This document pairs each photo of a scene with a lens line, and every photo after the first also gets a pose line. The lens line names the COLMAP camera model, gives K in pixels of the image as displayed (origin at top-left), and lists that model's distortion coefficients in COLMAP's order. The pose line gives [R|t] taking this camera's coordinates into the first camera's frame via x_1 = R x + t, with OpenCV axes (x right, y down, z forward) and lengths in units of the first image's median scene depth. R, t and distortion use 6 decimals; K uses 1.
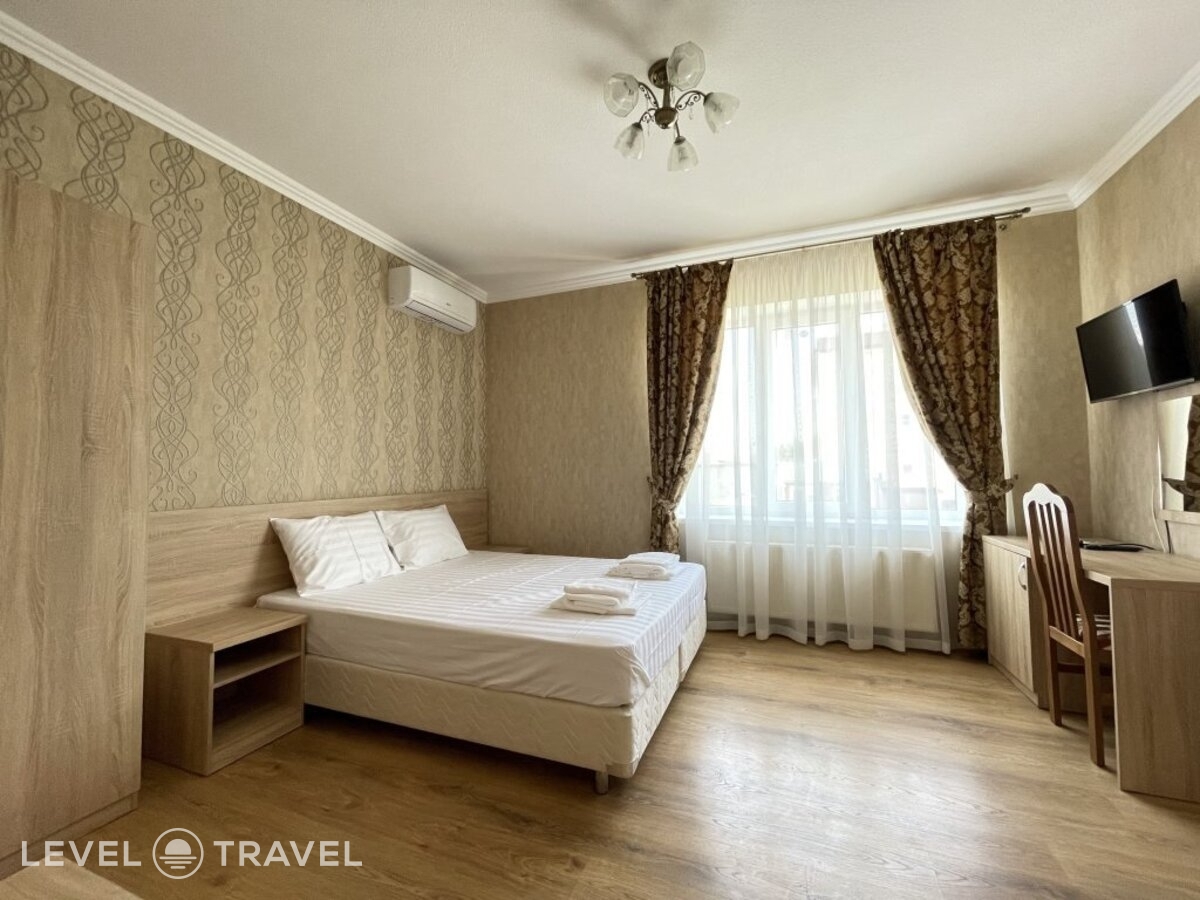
lens RADIAL K [[486.9, 0, 600.0], [0, 486.9, 450.0], [0, 0, 1]] dist [-0.000642, -0.000291]
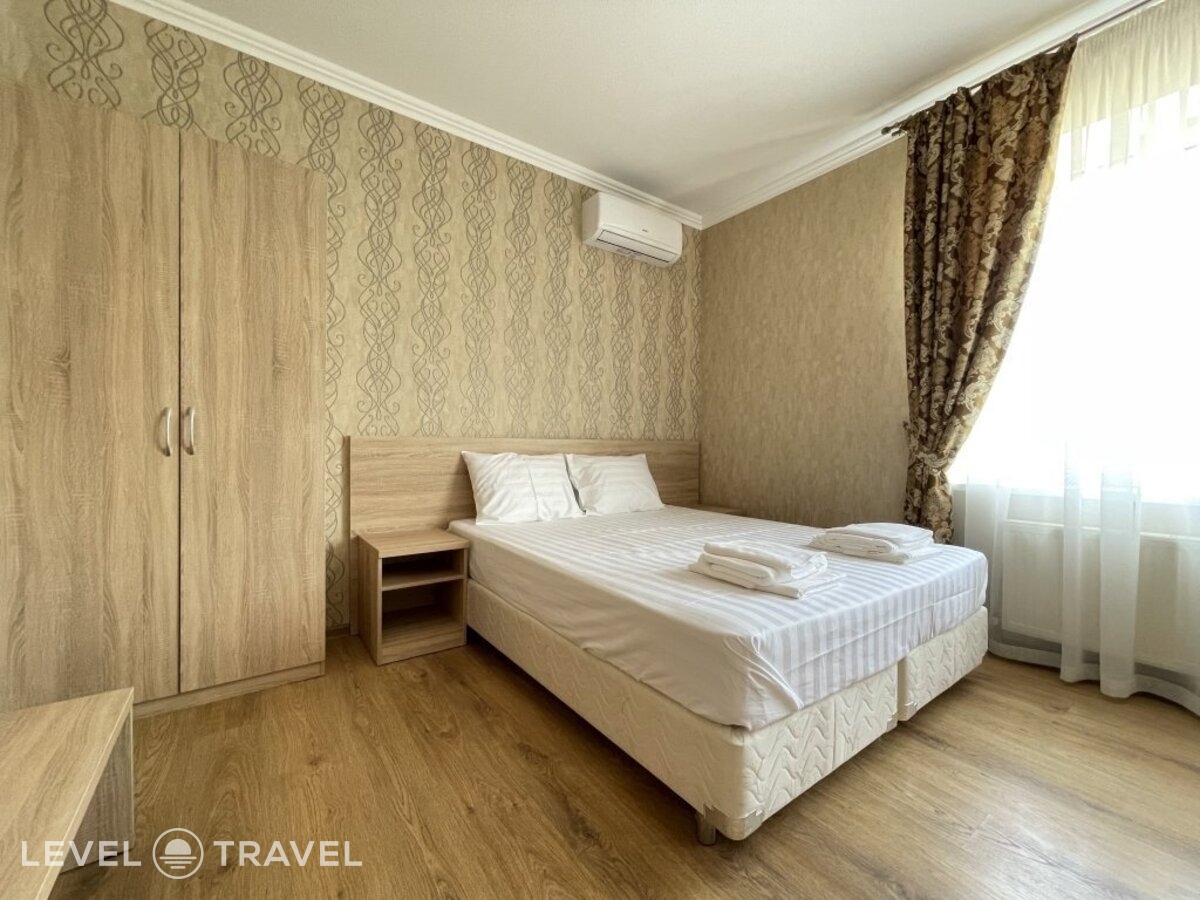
lens RADIAL K [[486.9, 0, 600.0], [0, 486.9, 450.0], [0, 0, 1]] dist [-0.000642, -0.000291]
pose [[0.841000, 0.021476, -0.540608, 0.137533], [0.004555, 0.998895, 0.046768, 0.076366], [0.541016, -0.041794, 0.839973, 0.222372]]
